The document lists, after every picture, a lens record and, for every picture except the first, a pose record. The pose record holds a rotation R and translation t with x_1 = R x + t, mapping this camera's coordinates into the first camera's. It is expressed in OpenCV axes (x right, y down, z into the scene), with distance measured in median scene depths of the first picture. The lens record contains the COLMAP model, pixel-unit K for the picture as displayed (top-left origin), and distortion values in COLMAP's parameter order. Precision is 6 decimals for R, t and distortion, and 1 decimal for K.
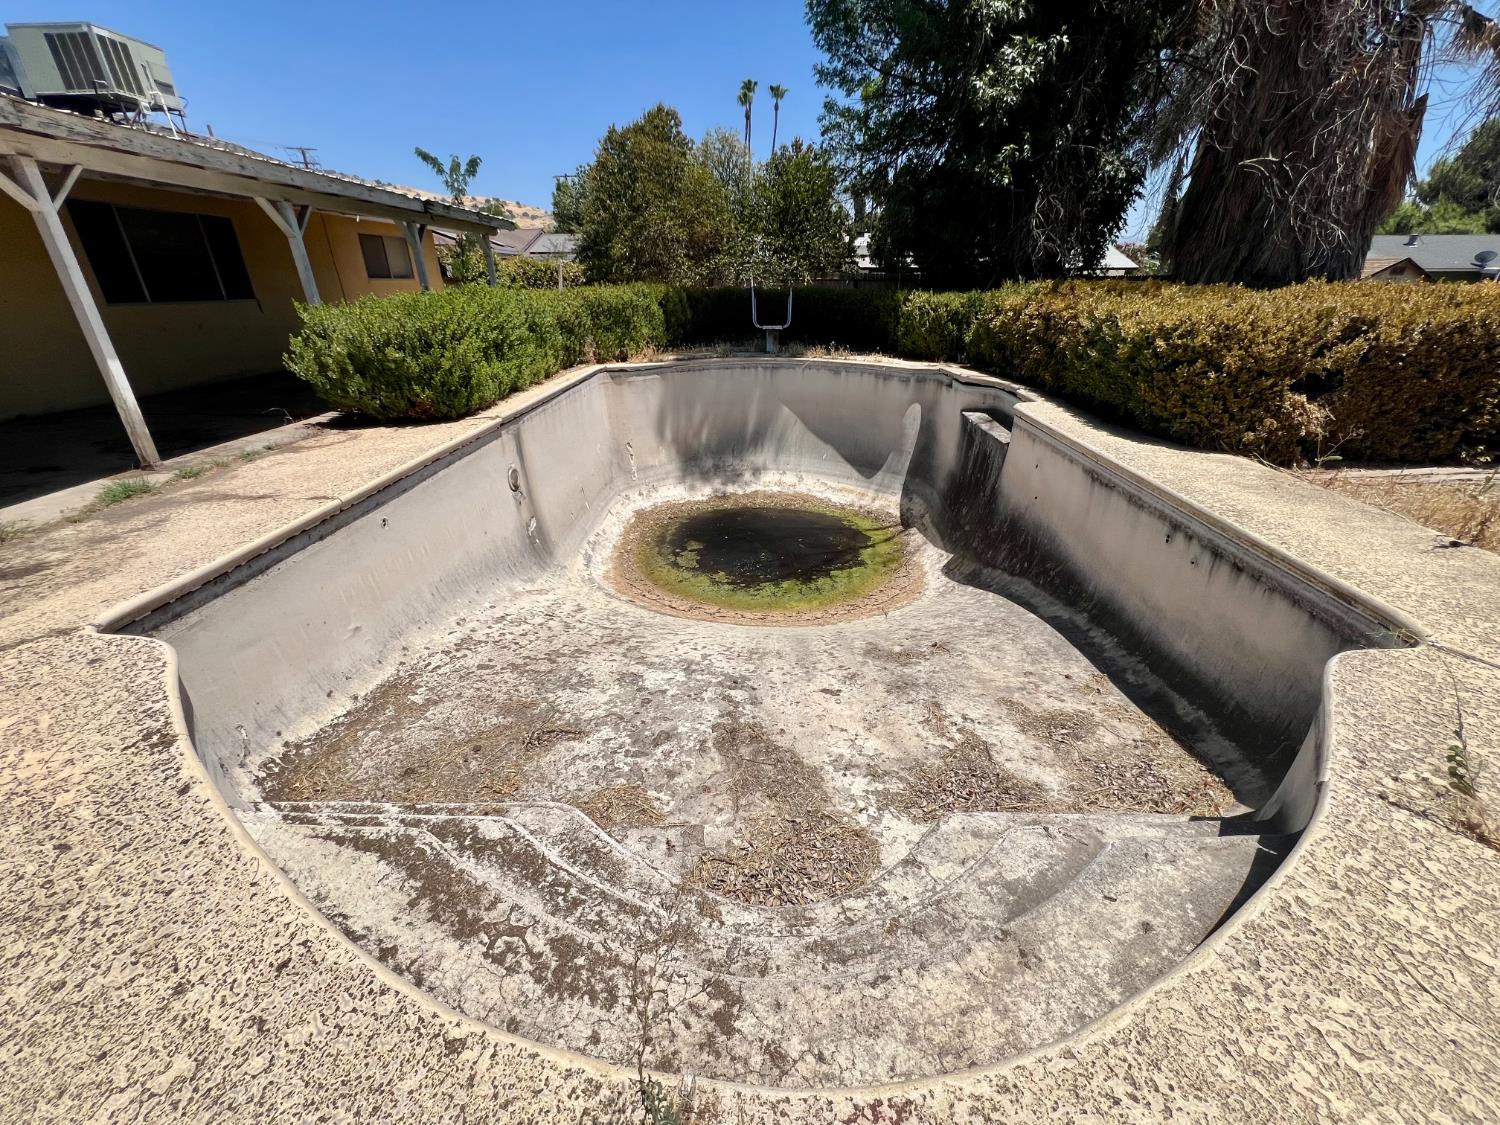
lens RADIAL K [[604.1, 0, 752.6], [0, 604.1, 563.9], [0, 0, 1]] dist [-0.002017, 0.000300]
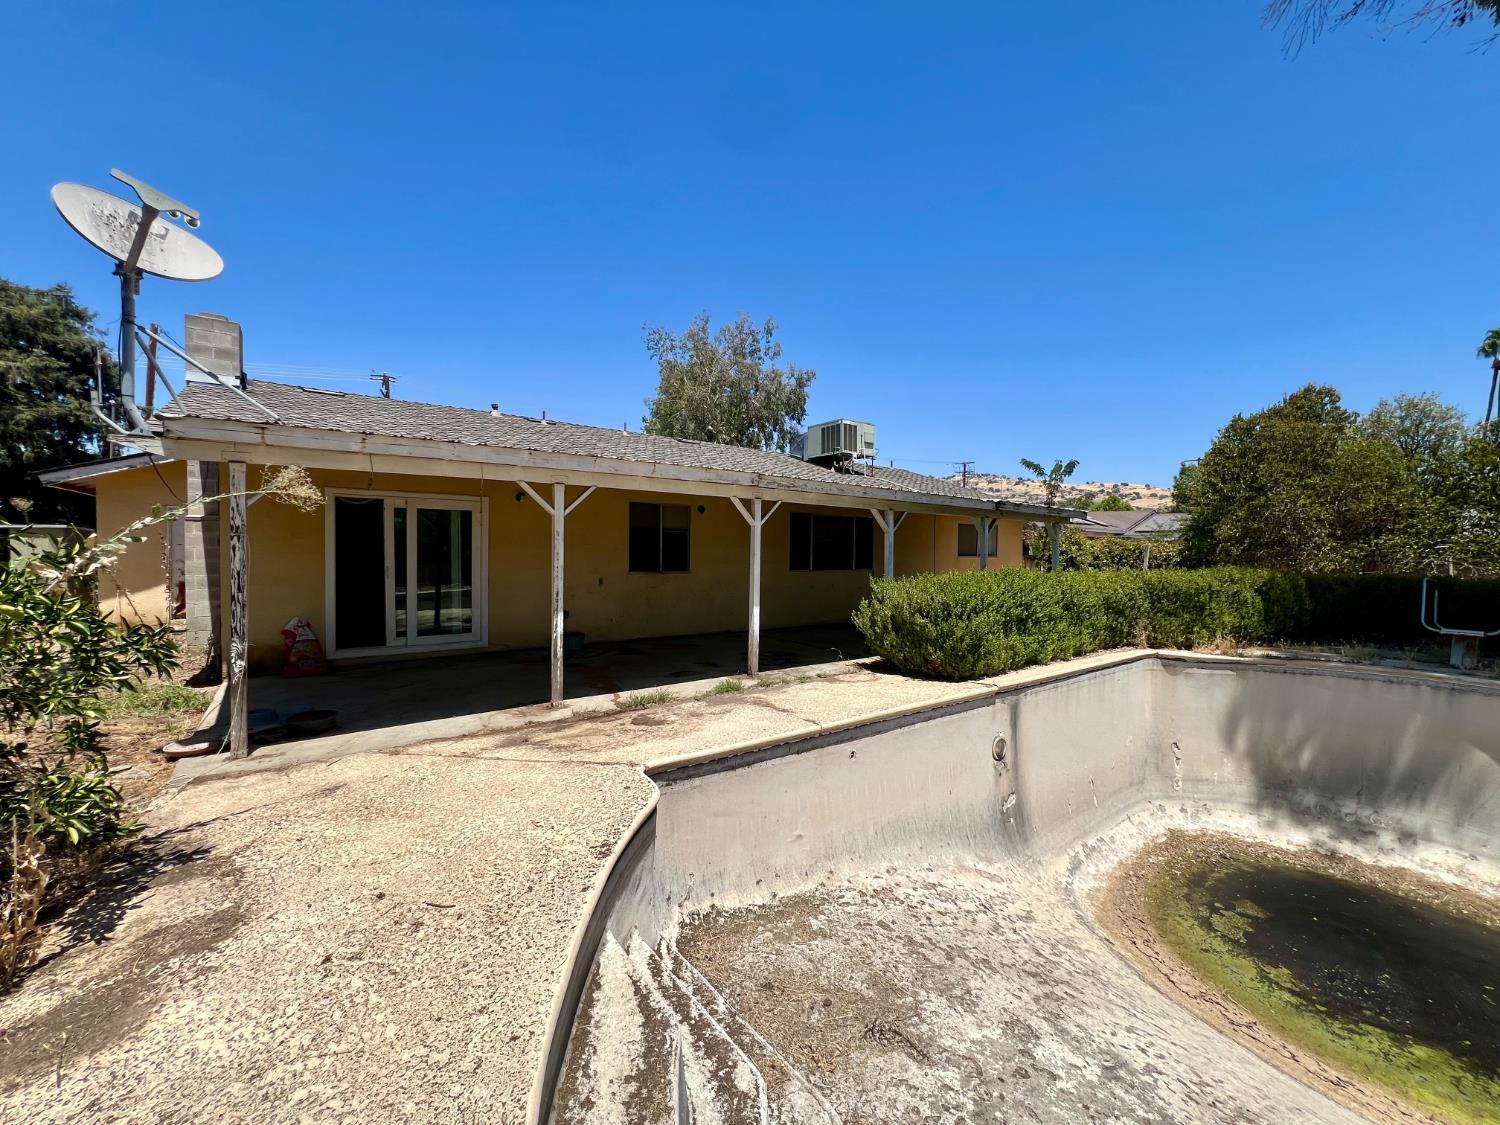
lens RADIAL K [[604.1, 0, 752.6], [0, 604.1, 563.9], [0, 0, 1]] dist [-0.002017, 0.000300]
pose [[0.620321, 0.028527, -0.783829, 0.134529], [-0.346027, 0.906785, -0.240844, -0.040407], [0.703894, 0.420627, 0.572369, 0.024936]]
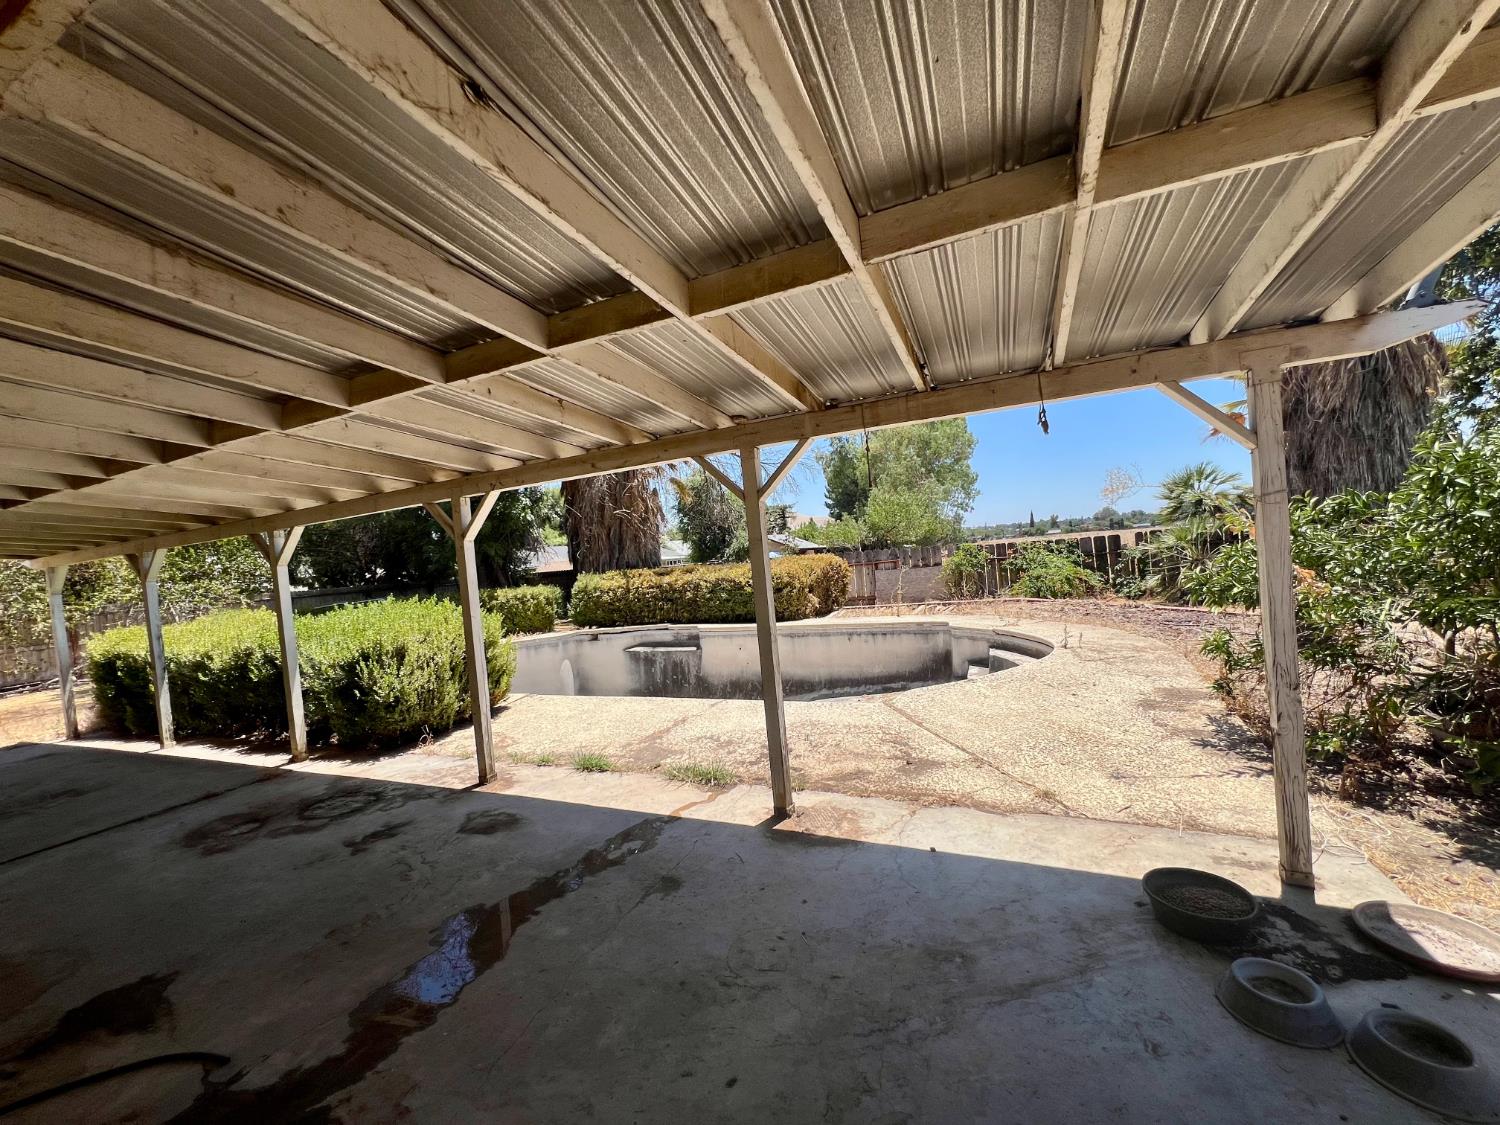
lens RADIAL K [[604.1, 0, 752.6], [0, 604.1, 563.9], [0, 0, 1]] dist [-0.002017, 0.000300]
pose [[0.380839, -0.049364, 0.923323, -1.363462], [0.468366, 0.871287, -0.146603, -0.099770], [-0.797242, 0.488285, 0.354941, 0.151097]]
